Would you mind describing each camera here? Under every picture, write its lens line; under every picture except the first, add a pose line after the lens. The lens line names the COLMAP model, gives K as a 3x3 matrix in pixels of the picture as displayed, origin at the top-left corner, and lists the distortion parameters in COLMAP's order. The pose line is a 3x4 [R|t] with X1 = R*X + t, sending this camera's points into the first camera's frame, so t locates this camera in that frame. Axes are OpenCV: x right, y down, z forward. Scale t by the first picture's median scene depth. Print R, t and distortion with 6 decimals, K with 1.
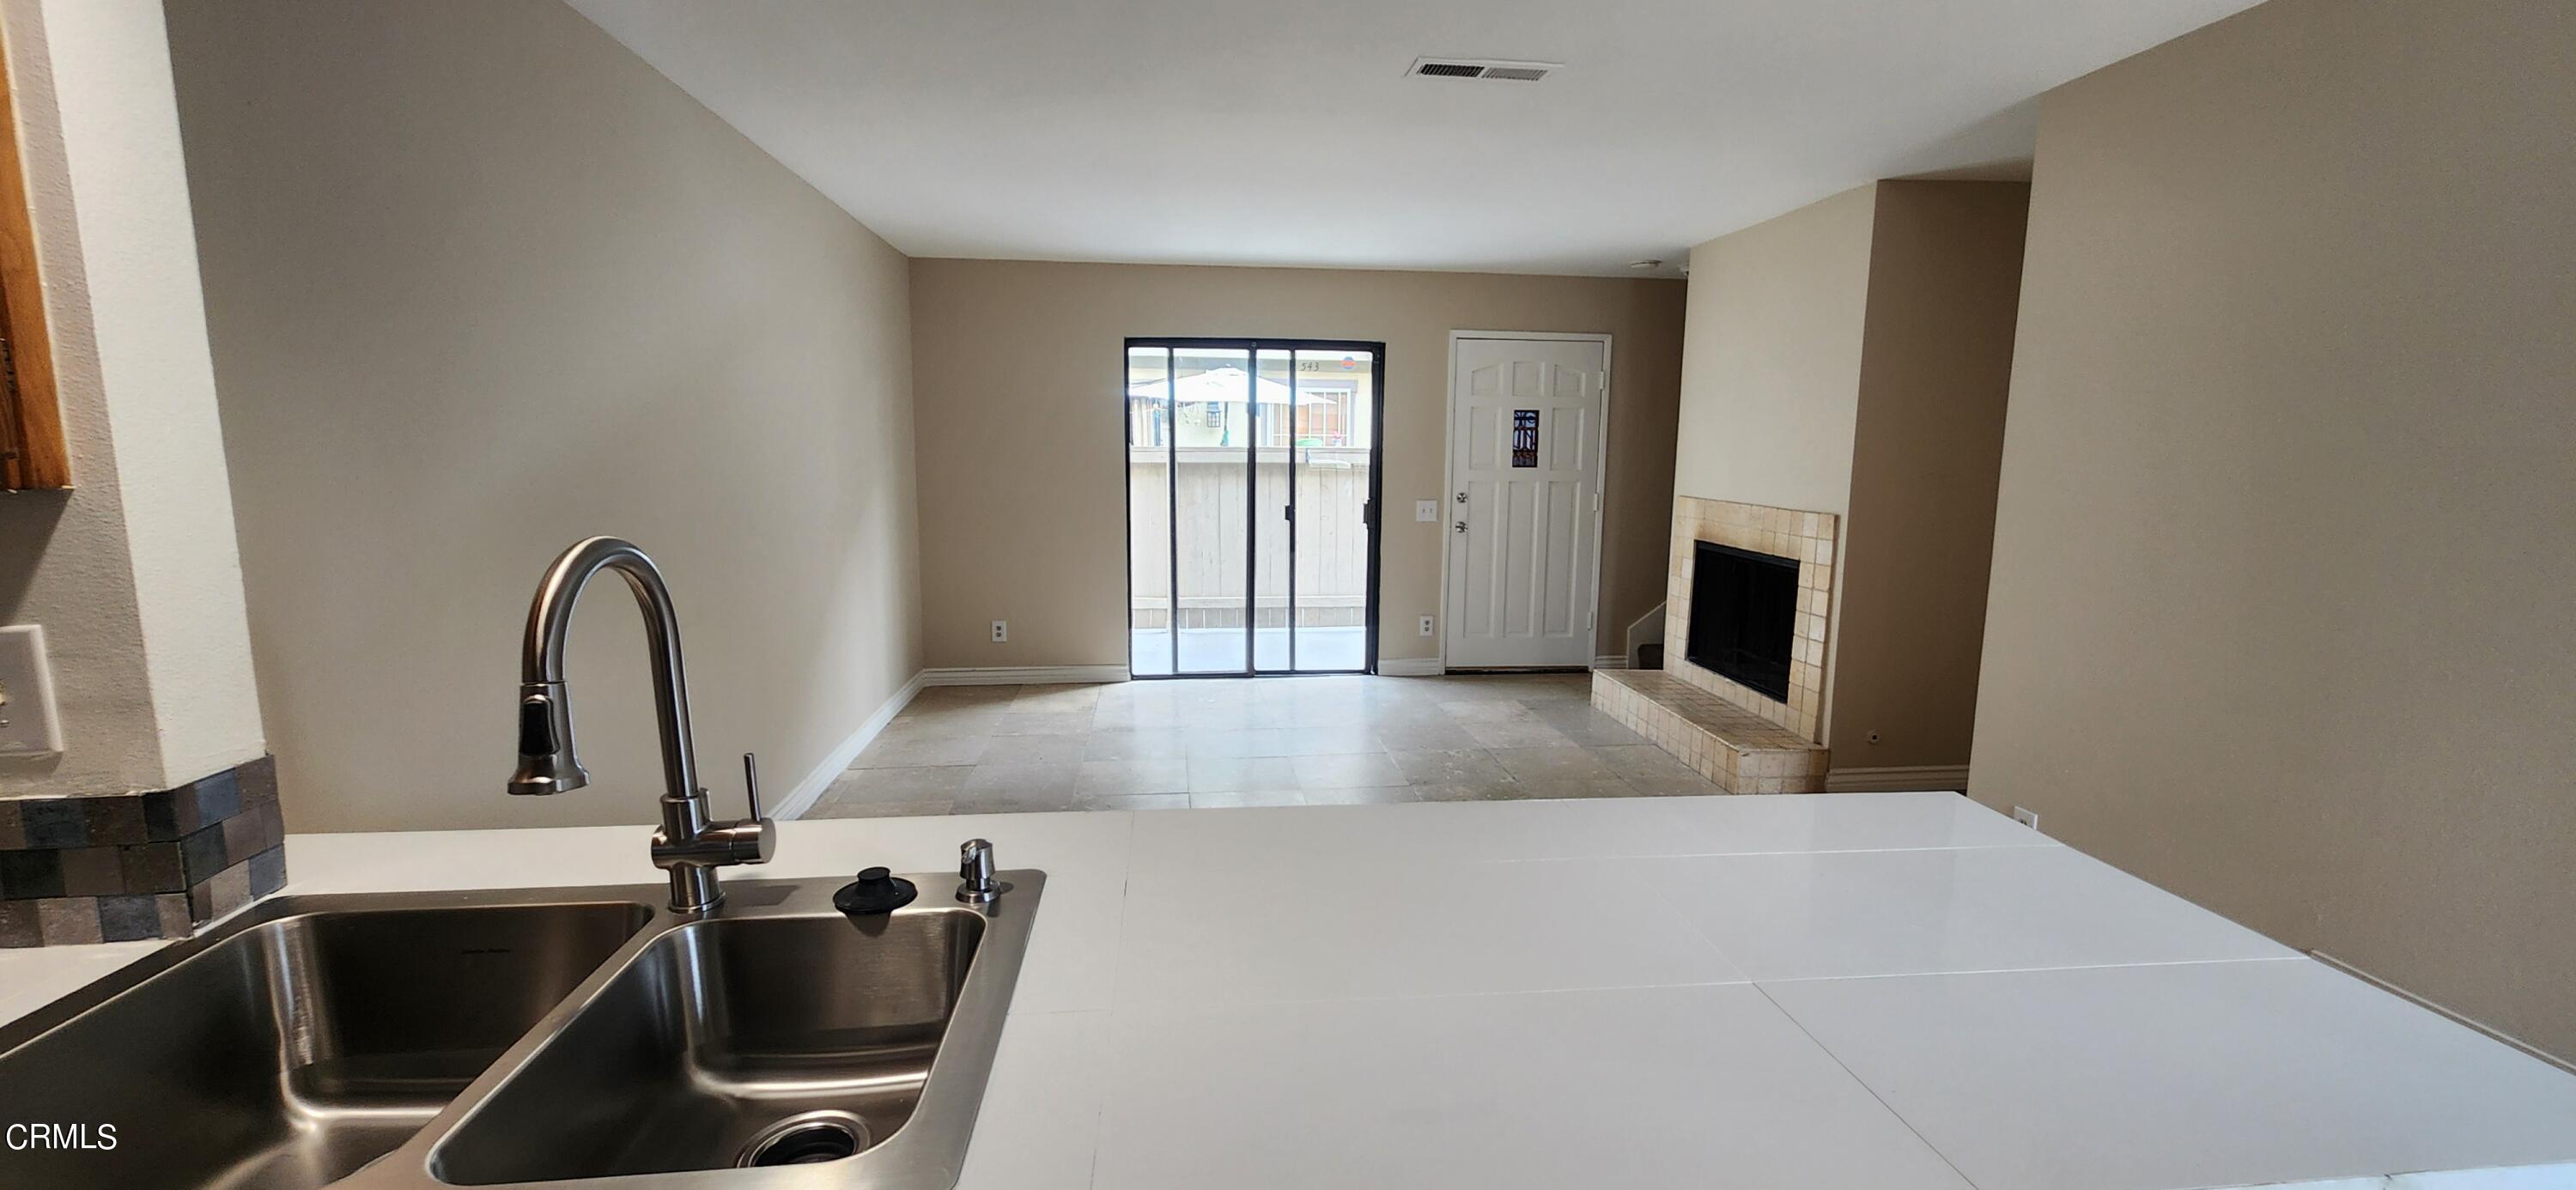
lens RADIAL K [[1058.6, 0, 1291.2], [0, 1058.6, 592.0], [0, 0, 1]] dist [-0.004237, 0.001967]
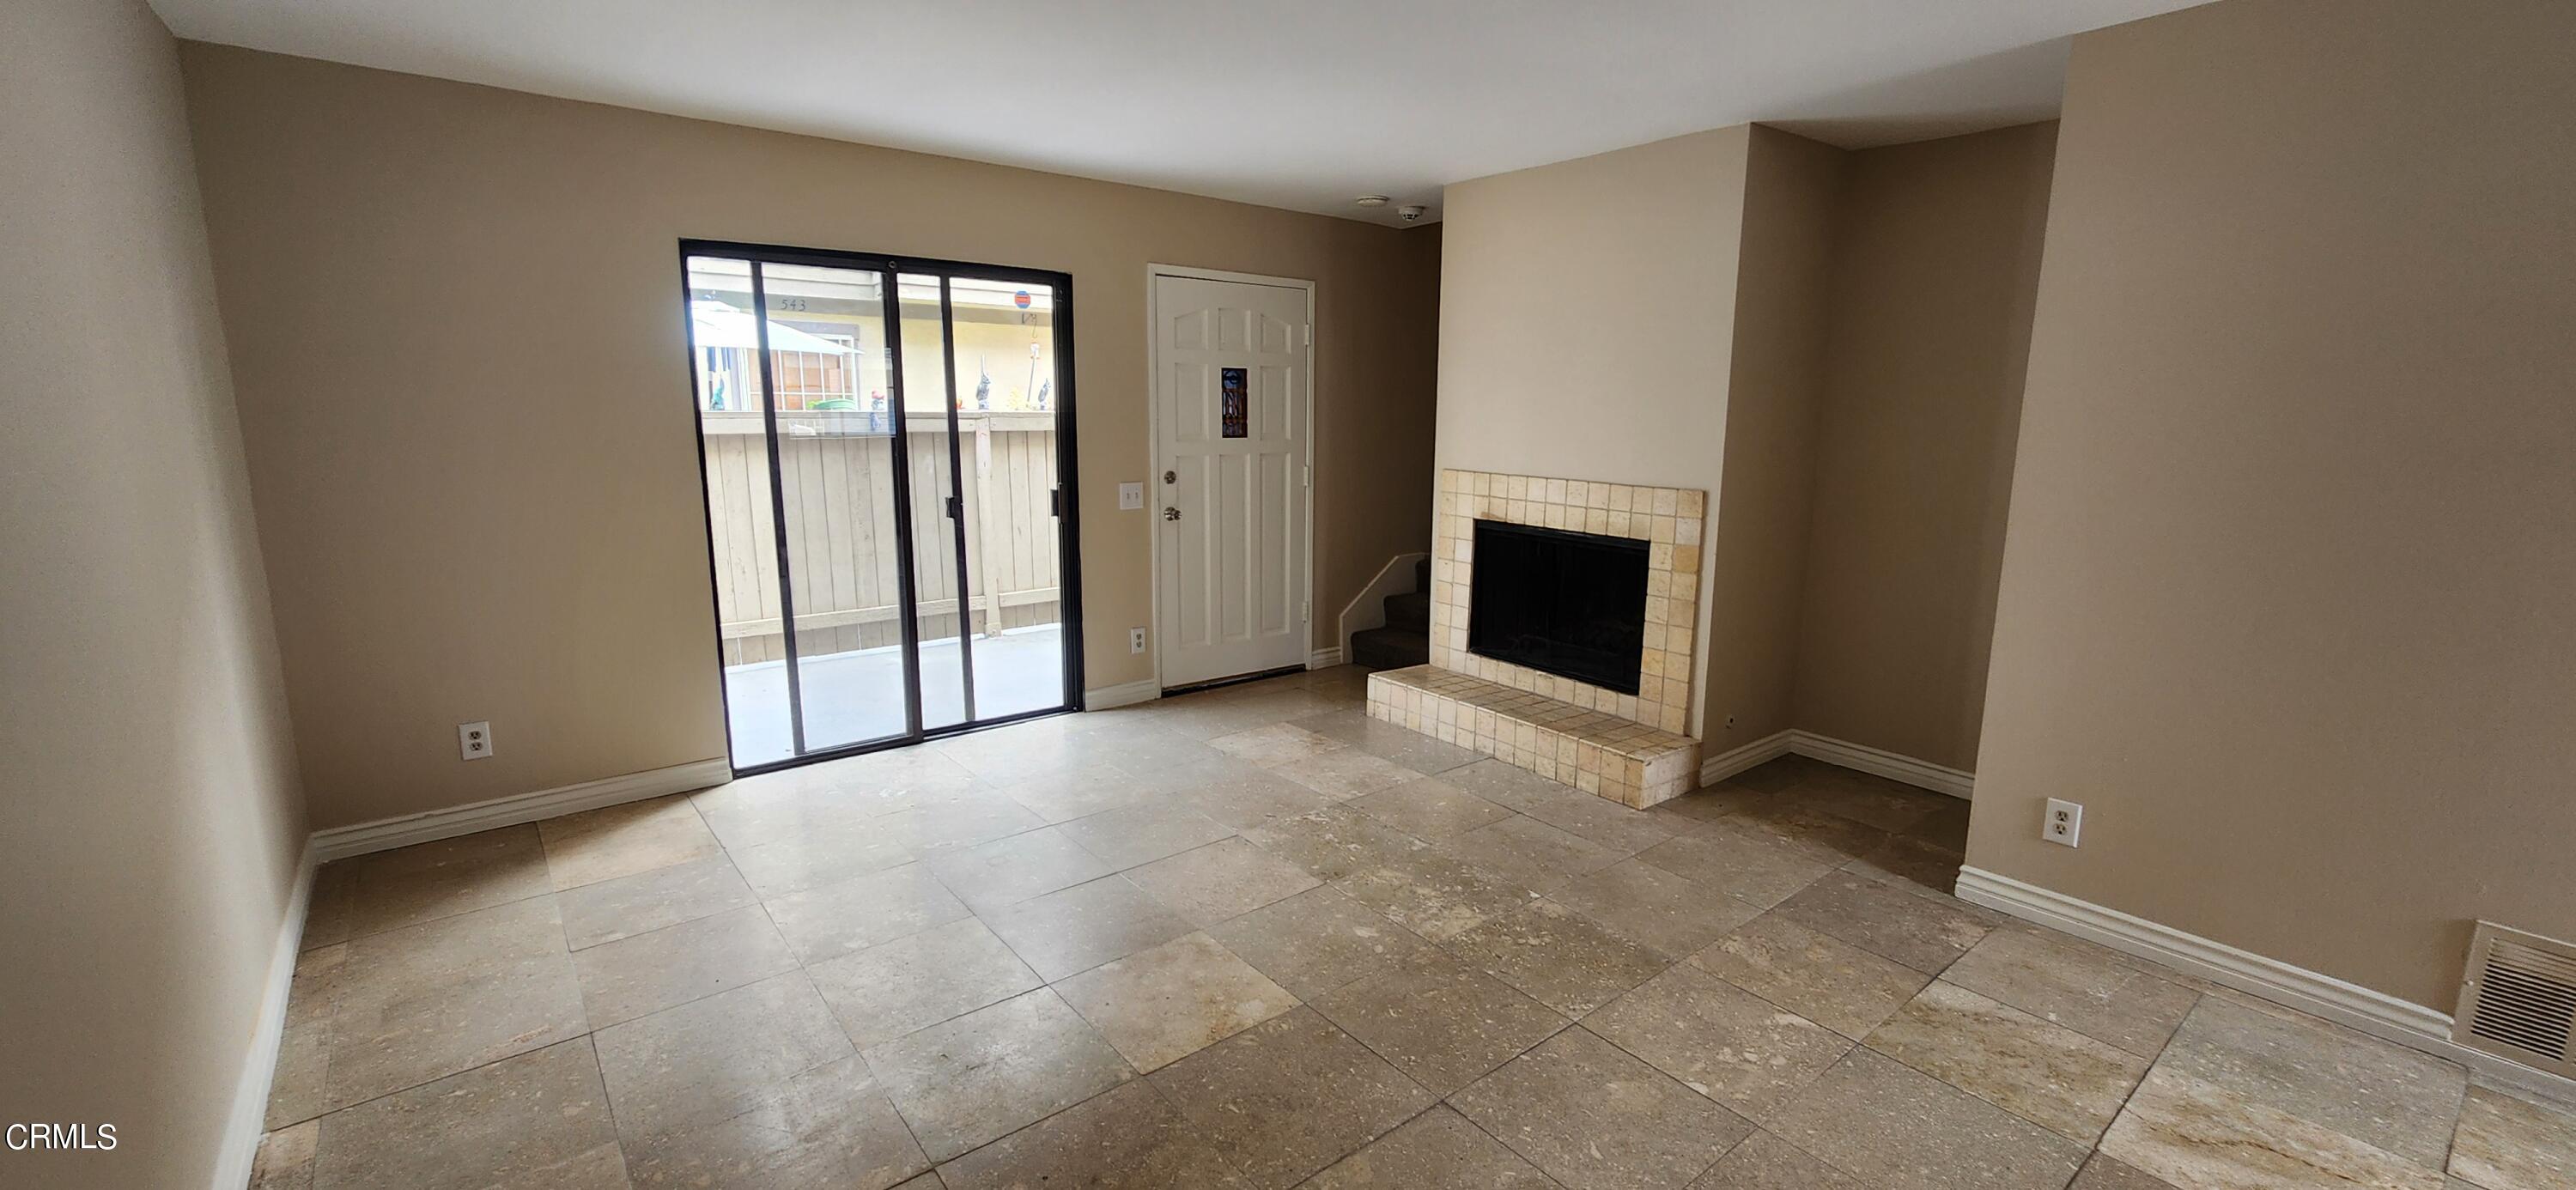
lens RADIAL K [[1058.6, 0, 1311.1], [0, 1058.6, 599.2], [0, 0, 1]] dist [-0.004237, 0.001967]
pose [[0.846277, -0.096651, 0.523902, -0.191161], [0.072051, 0.995135, 0.067200, -0.046775], [-0.527848, -0.019122, 0.849123, 0.281989]]
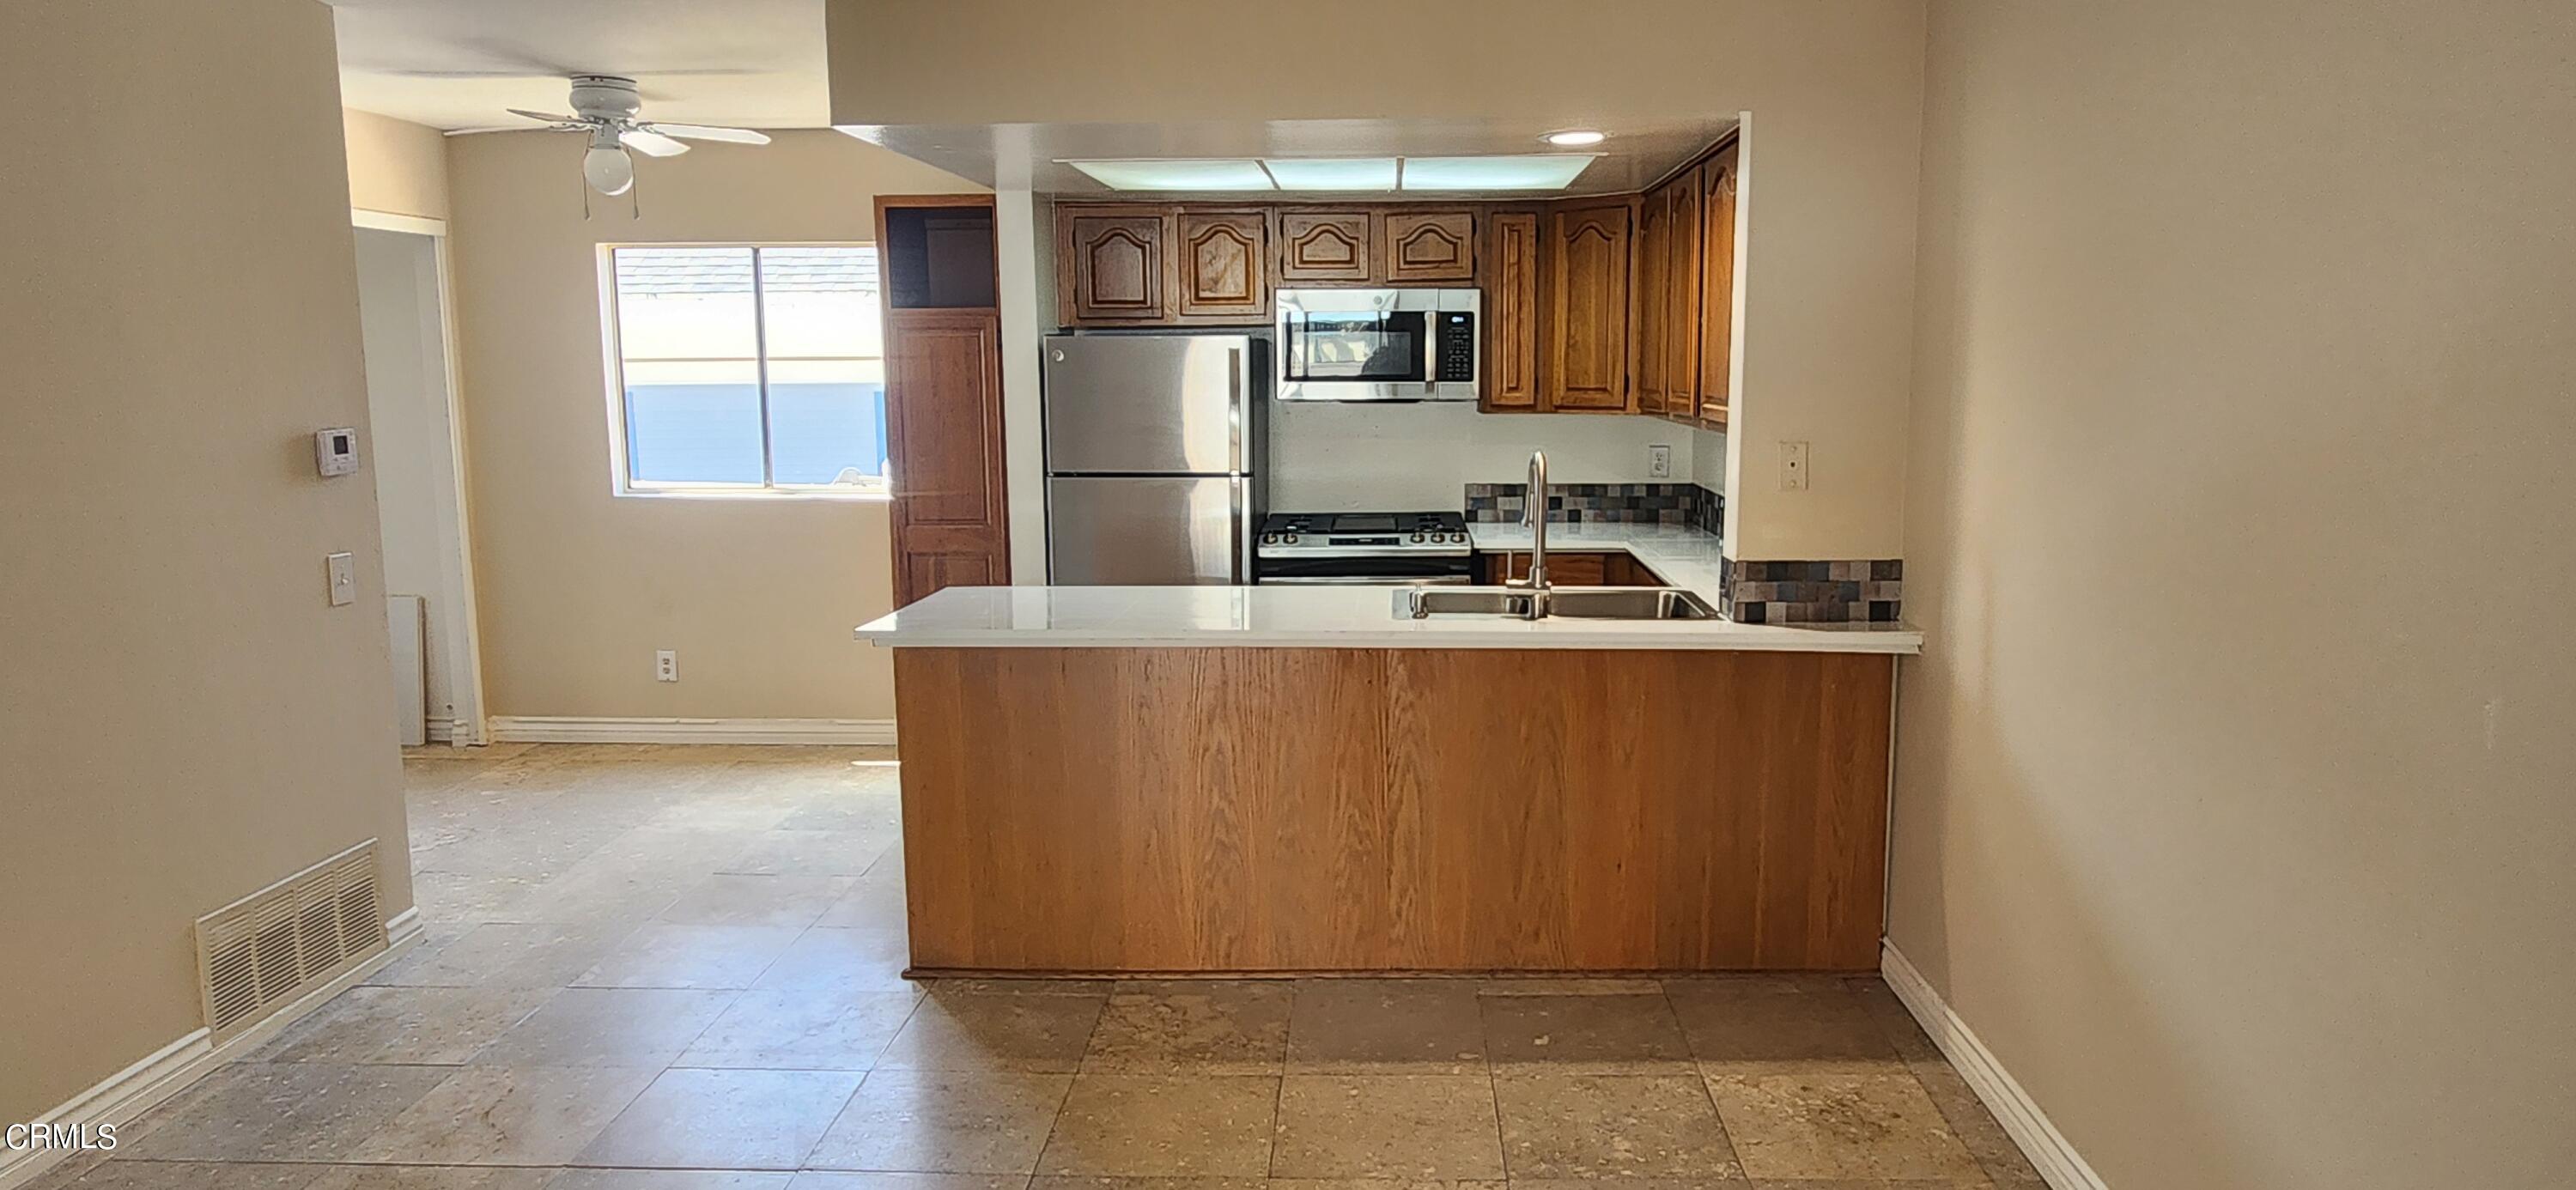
lens RADIAL K [[1644.9, 0, 1330.8], [0, 1644.9, 606.2], [0, 0, 1]] dist [-0.005463, 0.002479]
pose [[-0.987611, -0.029518, 0.154123, -0.124408], [0.015152, 0.959623, 0.280881, -0.142181], [-0.156191, 0.279737, -0.947287, 0.857203]]
